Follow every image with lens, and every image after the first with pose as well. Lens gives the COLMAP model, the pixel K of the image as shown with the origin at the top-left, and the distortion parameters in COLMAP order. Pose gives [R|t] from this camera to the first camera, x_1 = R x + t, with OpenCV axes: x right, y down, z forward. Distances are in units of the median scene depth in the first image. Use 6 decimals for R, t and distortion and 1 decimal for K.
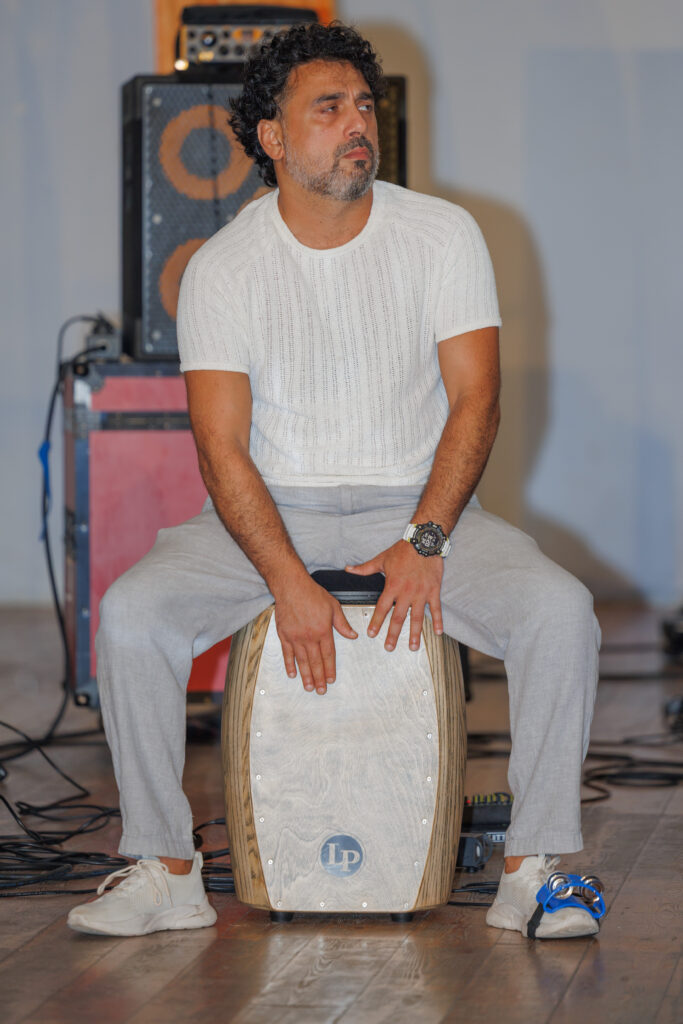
lens RADIAL K [[5083.6, 0, 339.2], [0, 5083.6, 515.5], [0, 0, 1]] dist [-0.564411, 0.000000]
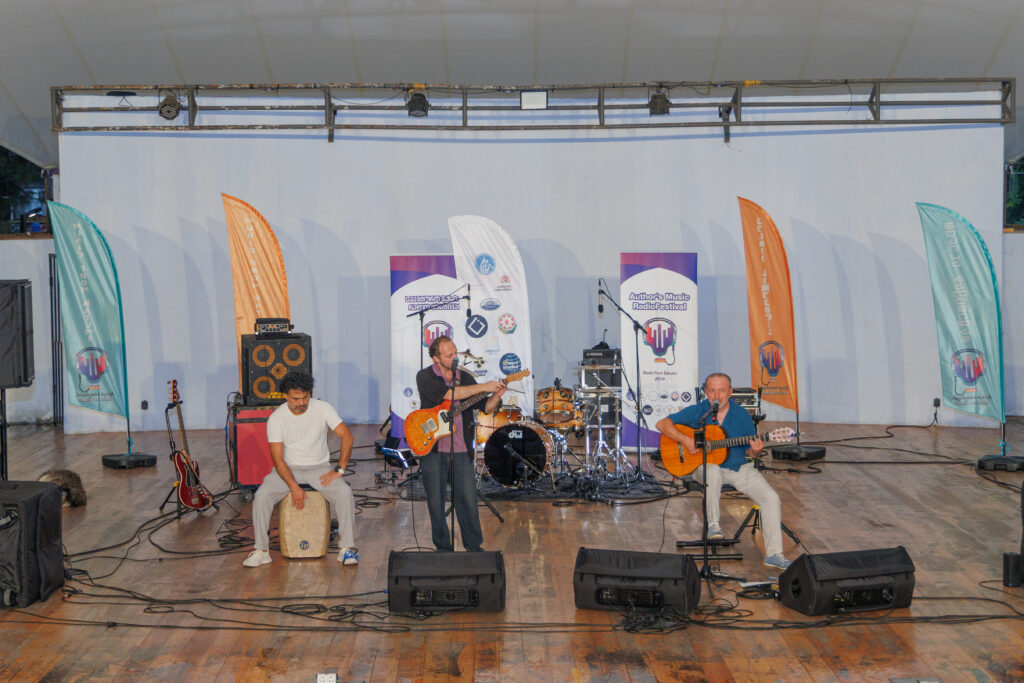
lens RADIAL K [[1769.0, 0, 486.8], [0, 1769.0, 310.2], [0, 0, 1]] dist [0.047408, 0.000000]
pose [[0.992228, -0.014465, 0.123589, -0.031301], [0.012967, 0.999832, 0.012921, -0.168494], [-0.123755, -0.011218, 0.992249, -0.640412]]
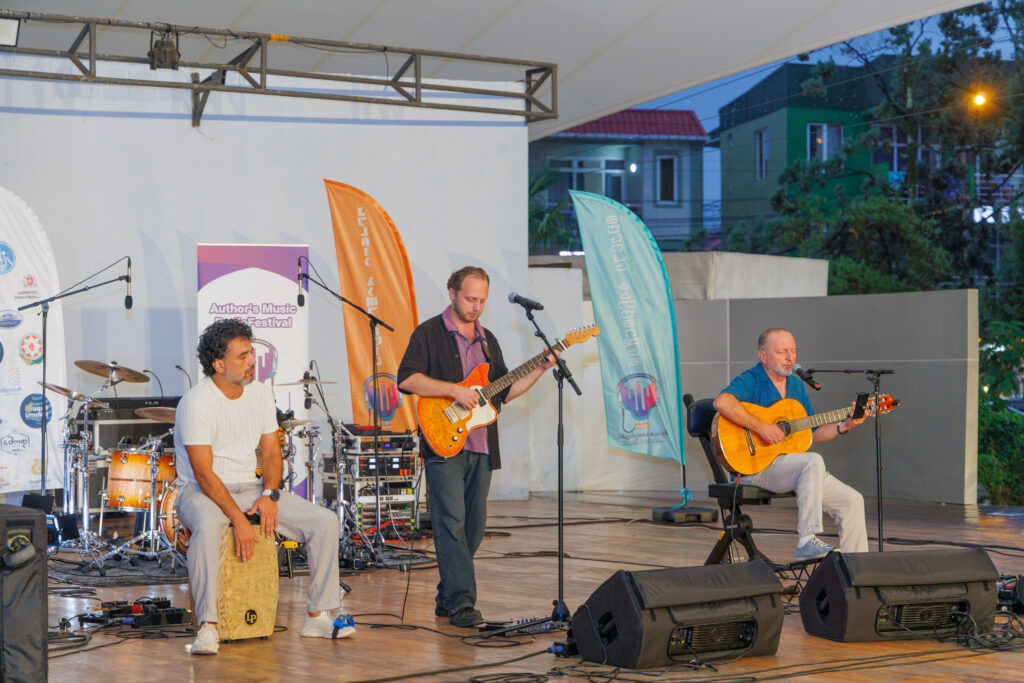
lens RADIAL K [[2092.6, 0, 523.2], [0, 2092.6, 375.8], [0, 0, 1]] dist [0.002418, 0.000000]
pose [[0.716014, -0.006428, 0.698056, -0.690937], [0.037642, 0.998858, -0.029412, -0.025659], [-0.697070, 0.047336, 0.715439, 0.069200]]
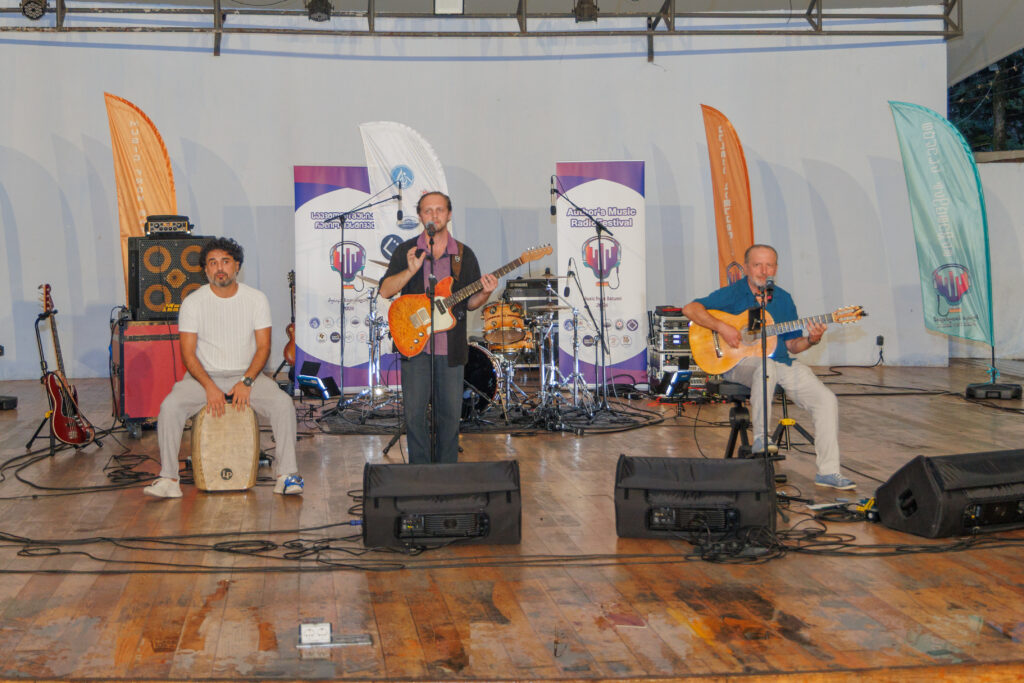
lens RADIAL K [[1624.7, 0, 480.9], [0, 1624.7, 221.9], [0, 0, 1]] dist [0.025862, 0.000000]
pose [[0.973619, -0.007036, 0.228072, -0.085422], [0.019166, 0.998514, -0.051013, -0.048751], [-0.227374, 0.054038, 0.972307, -0.169628]]
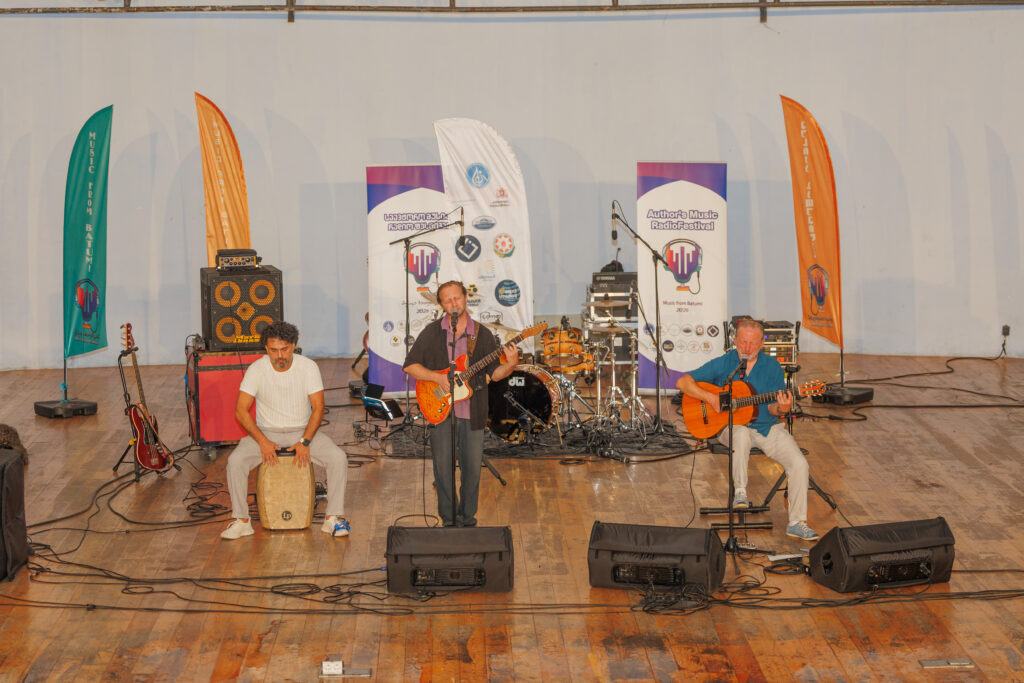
lens RADIAL K [[2325.8, 0, 510.5], [0, 2325.8, 334.0], [0, 0, 1]] dist [-0.056080, 0.000000]
pose [[0.989026, -0.027146, 0.145225, -0.091808], [0.014777, 0.996222, 0.085579, -0.245074], [-0.146999, -0.082494, 0.985691, -0.915038]]
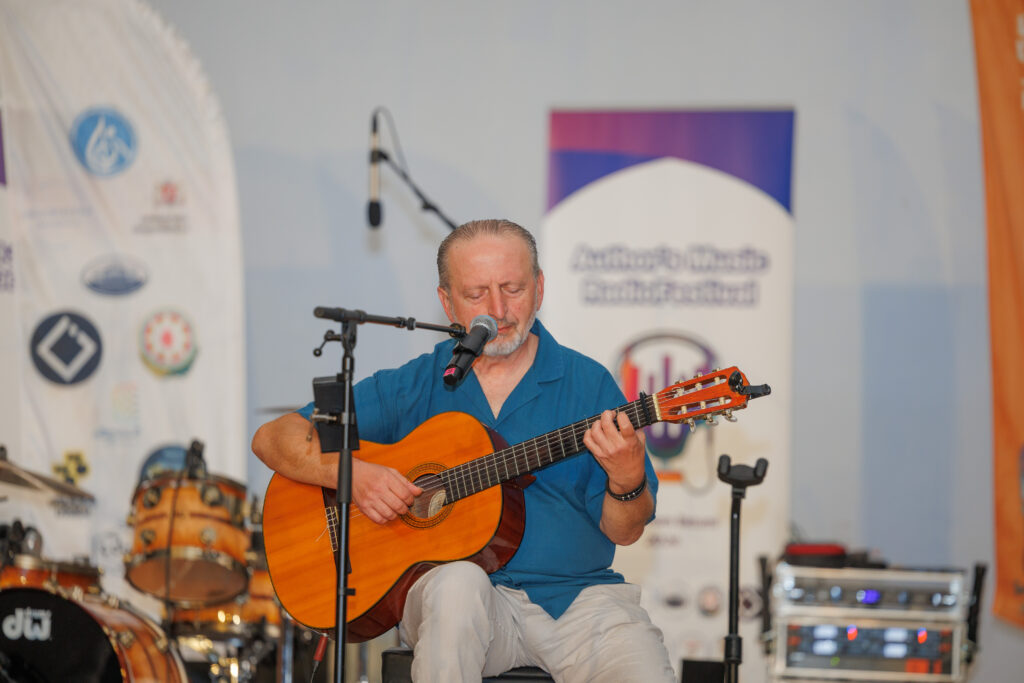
lens RADIAL K [[4615.8, 0, 515.7], [0, 4615.8, 338.0], [0, 0, 1]] dist [-0.204188, 0.000000]
pose [[0.997398, 0.034683, 0.063209, 0.307581], [-0.029333, 0.996061, -0.083674, 0.026557], [-0.065862, 0.081602, 0.994486, -0.133601]]
